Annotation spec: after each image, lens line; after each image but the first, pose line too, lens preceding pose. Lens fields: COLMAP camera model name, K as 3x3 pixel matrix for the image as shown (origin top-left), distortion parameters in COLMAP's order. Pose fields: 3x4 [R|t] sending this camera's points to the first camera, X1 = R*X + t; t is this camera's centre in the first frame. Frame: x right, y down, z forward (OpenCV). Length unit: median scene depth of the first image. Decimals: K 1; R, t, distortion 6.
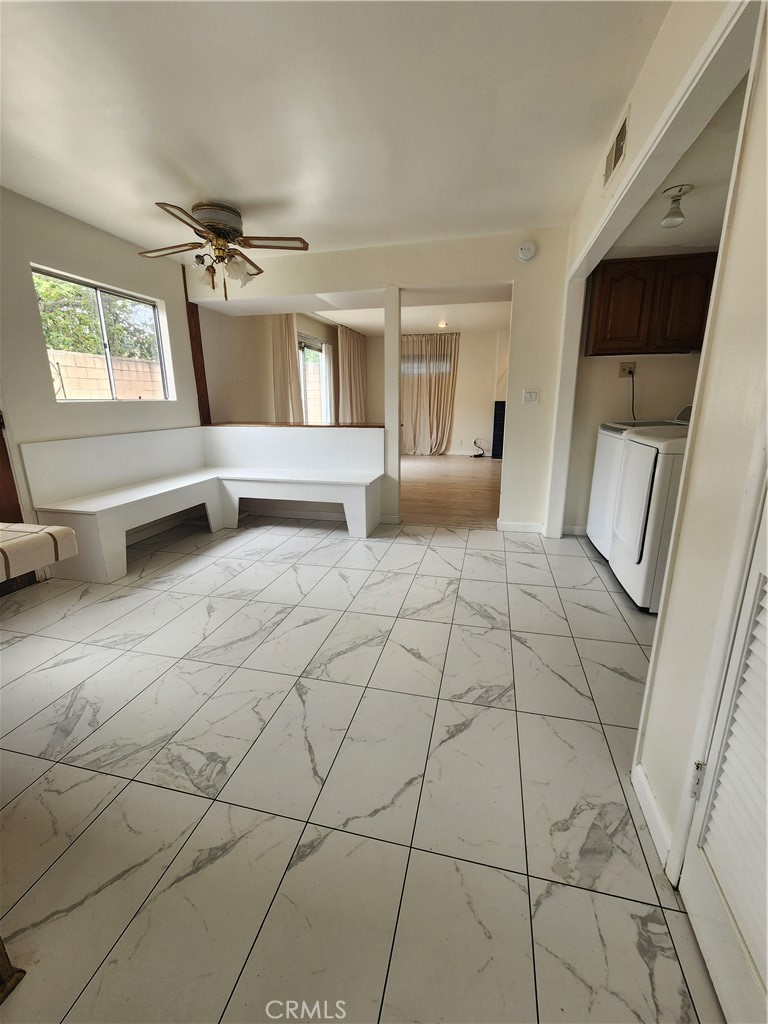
lens RADIAL K [[418.3, 0, 387.4], [0, 418.3, 505.7], [0, 0, 1]] dist [0.003193, 0.000279]
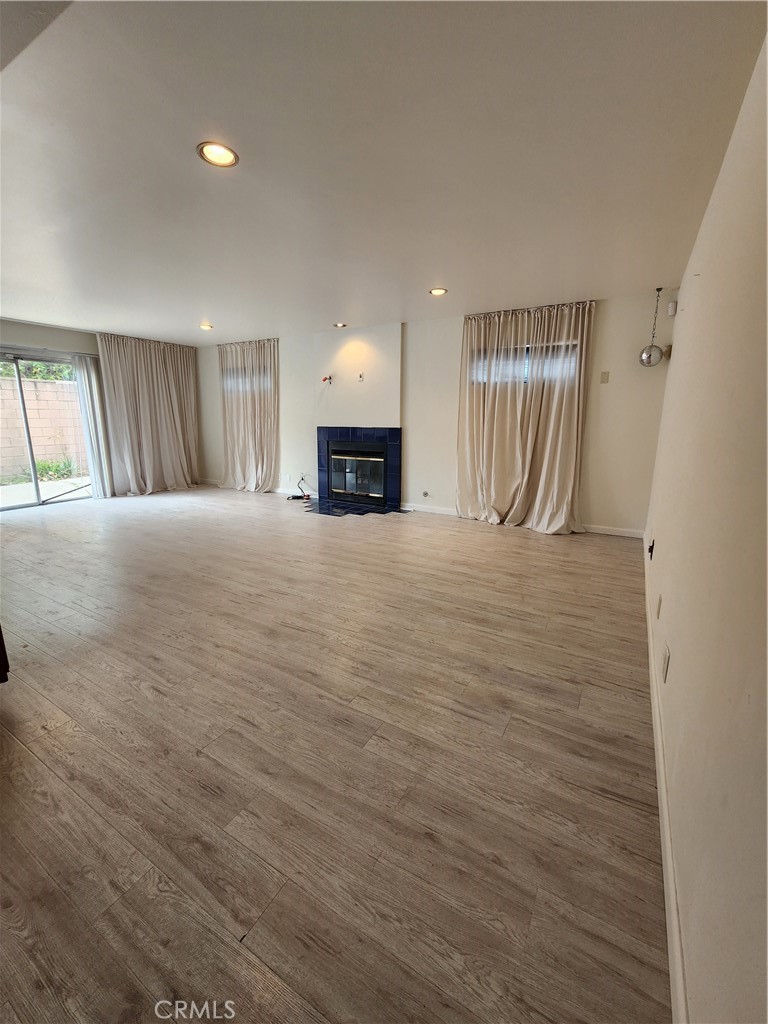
lens RADIAL K [[418.3, 0, 384.3], [0, 418.3, 509.5], [0, 0, 1]] dist [0.003193, 0.000279]
pose [[0.958737, 0.071219, -0.275231, 1.450009], [-0.079839, 0.996602, -0.020229, -0.237369], [0.272855, 0.041368, 0.961165, 0.784728]]
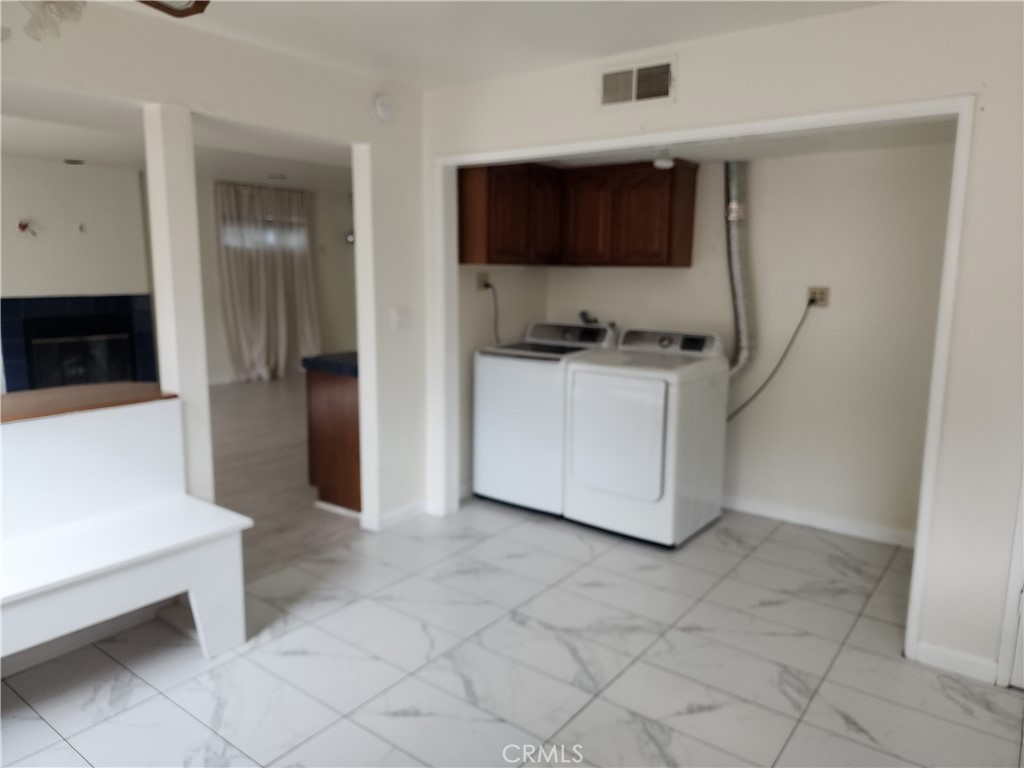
lens RADIAL K [[692.5, 0, 513.5], [0, 692.5, 381.5], [0, 0, 1]] dist [0.012549, -0.014445]
pose [[0.399530, -0.142814, 0.905527, -0.610430], [0.216929, 0.974464, 0.057975, -0.190144], [-0.890684, 0.173273, 0.420308, 0.402190]]
